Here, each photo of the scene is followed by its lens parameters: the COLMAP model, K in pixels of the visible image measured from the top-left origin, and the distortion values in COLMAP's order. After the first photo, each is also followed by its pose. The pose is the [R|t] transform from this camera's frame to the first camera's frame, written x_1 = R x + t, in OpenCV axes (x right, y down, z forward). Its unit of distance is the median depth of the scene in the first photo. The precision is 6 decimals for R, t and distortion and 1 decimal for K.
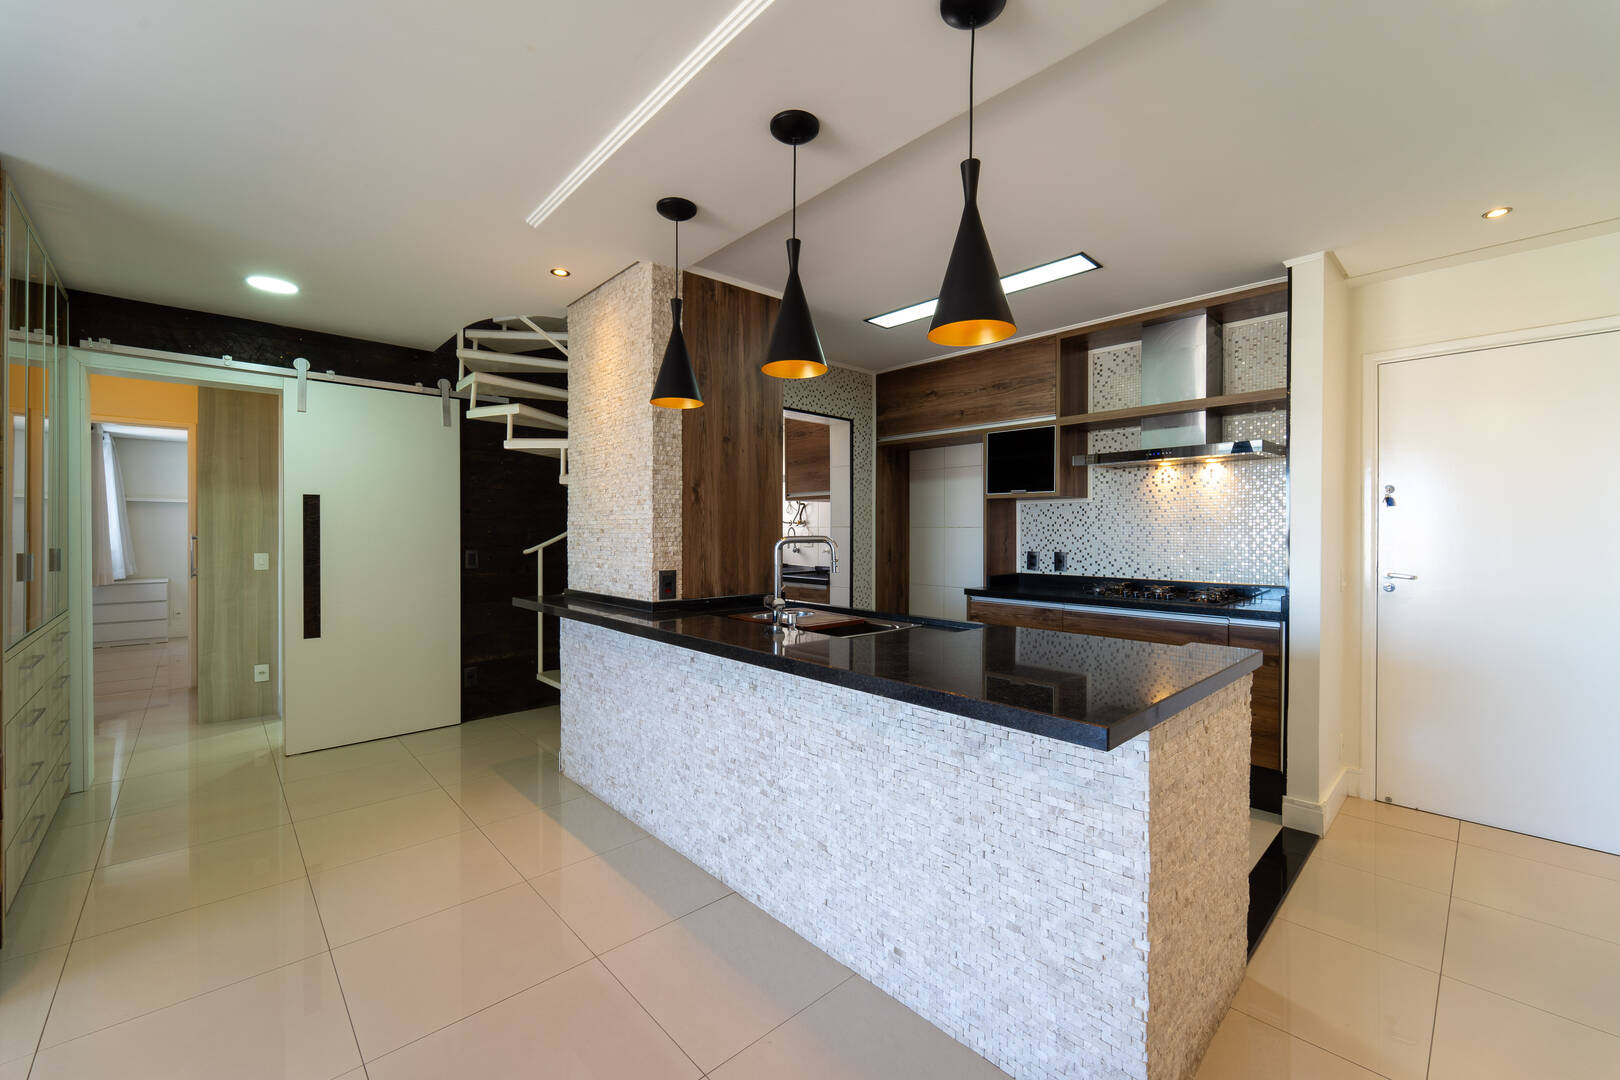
lens RADIAL K [[656.2, 0, 811.9], [0, 656.2, 535.1], [0, 0, 1]] dist [0.011682, -0.008018]
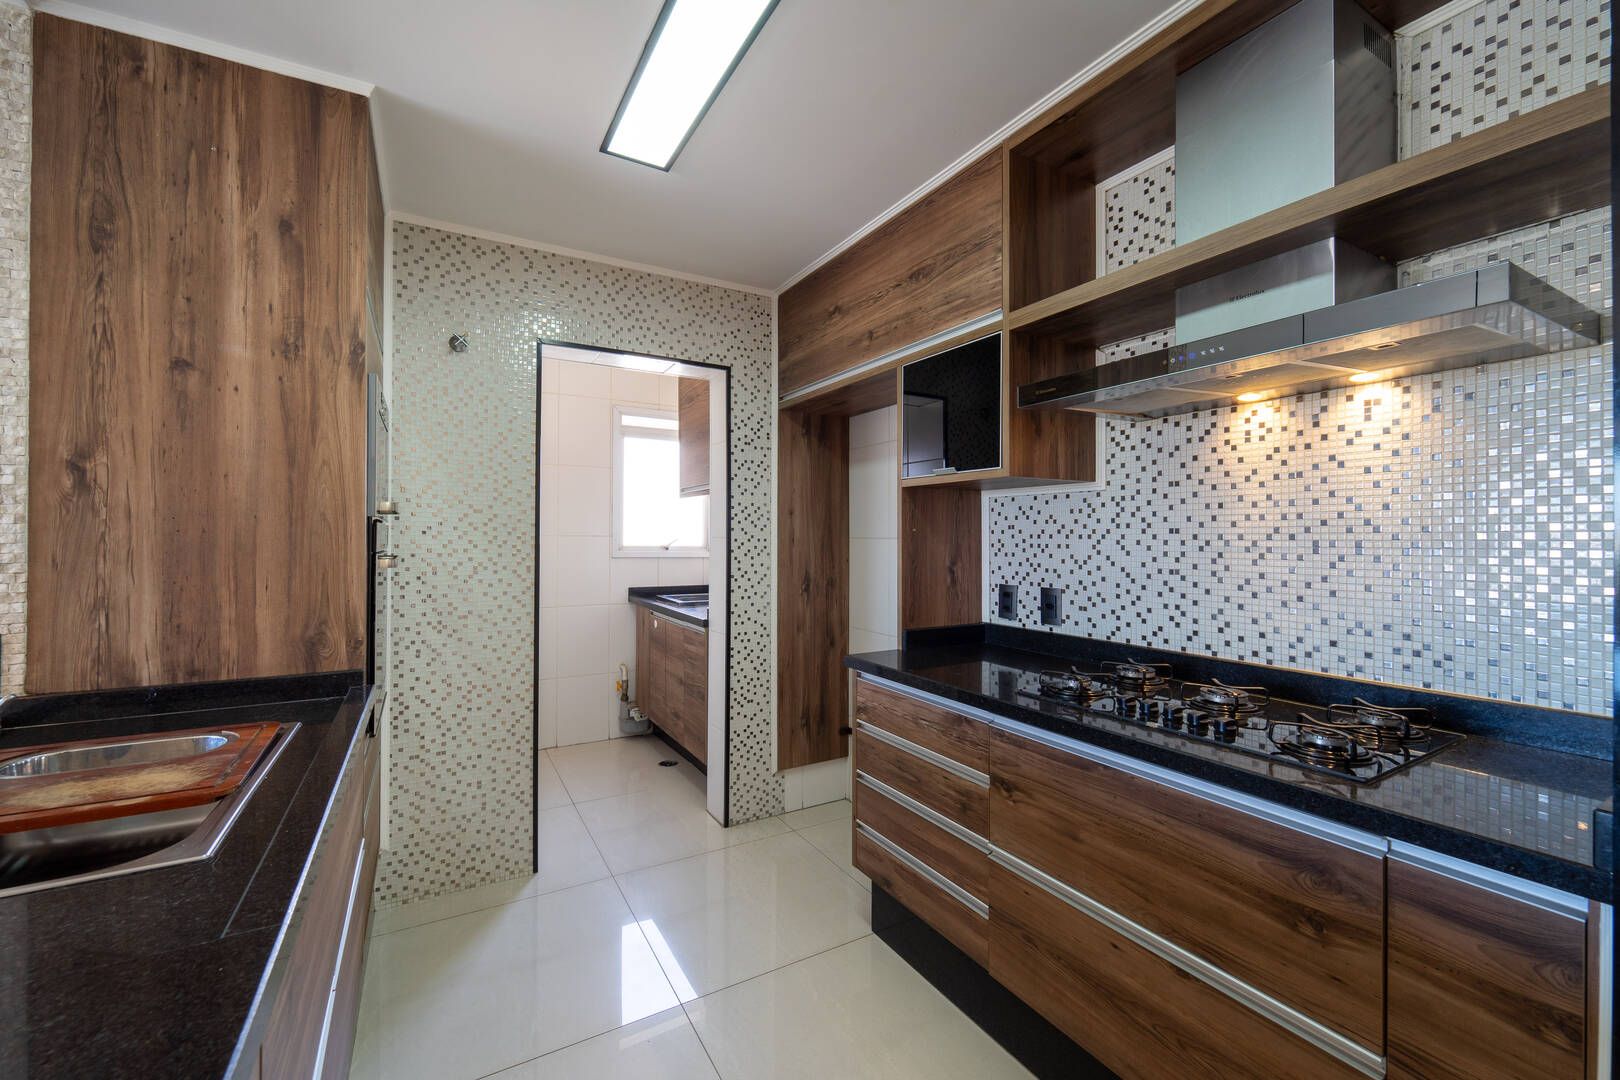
lens RADIAL K [[656.2, 0, 811.9], [0, 656.2, 535.1], [0, 0, 1]] dist [0.011682, -0.008018]
pose [[0.971711, 0.000995, -0.236172, 0.343182], [-0.003409, 0.999946, -0.009814, -0.011098], [0.236149, 0.010342, 0.971662, 0.488608]]
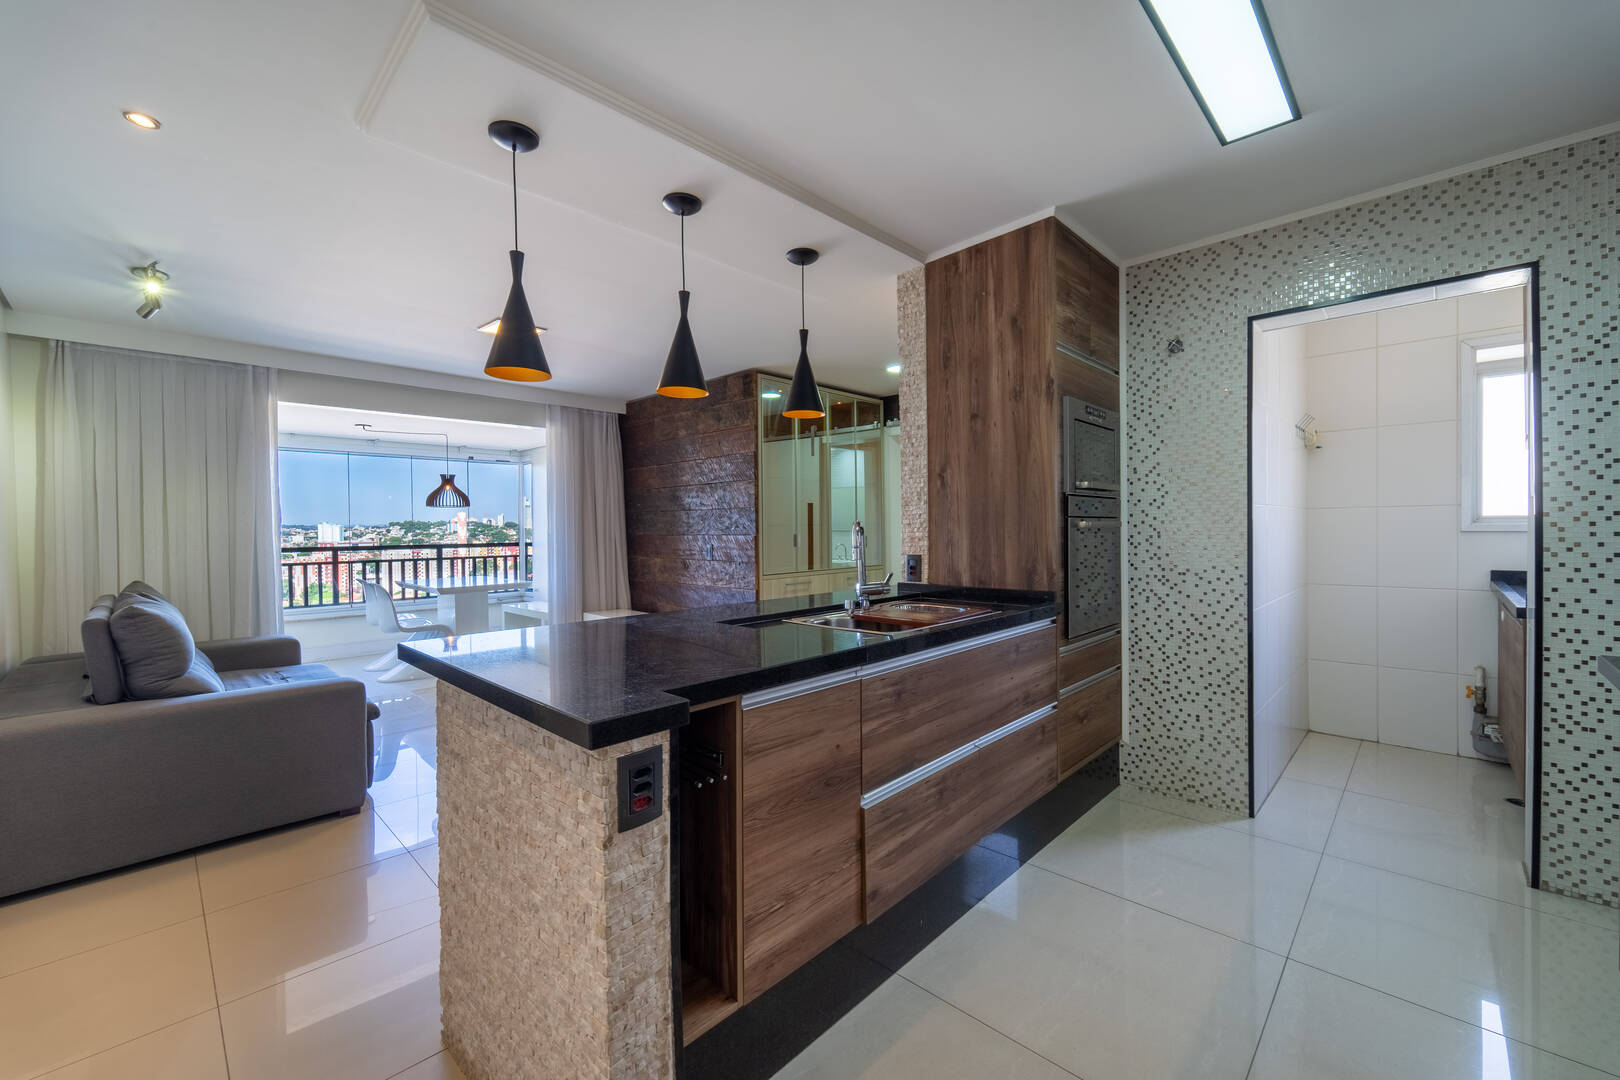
lens RADIAL K [[656.2, 0, 811.9], [0, 656.2, 535.1], [0, 0, 1]] dist [0.011682, -0.008018]
pose [[0.032225, 0.005406, -0.999466, 0.602142], [0.005641, 0.999968, 0.005591, 0.010864], [0.999465, -0.005818, 0.032193, 0.572390]]
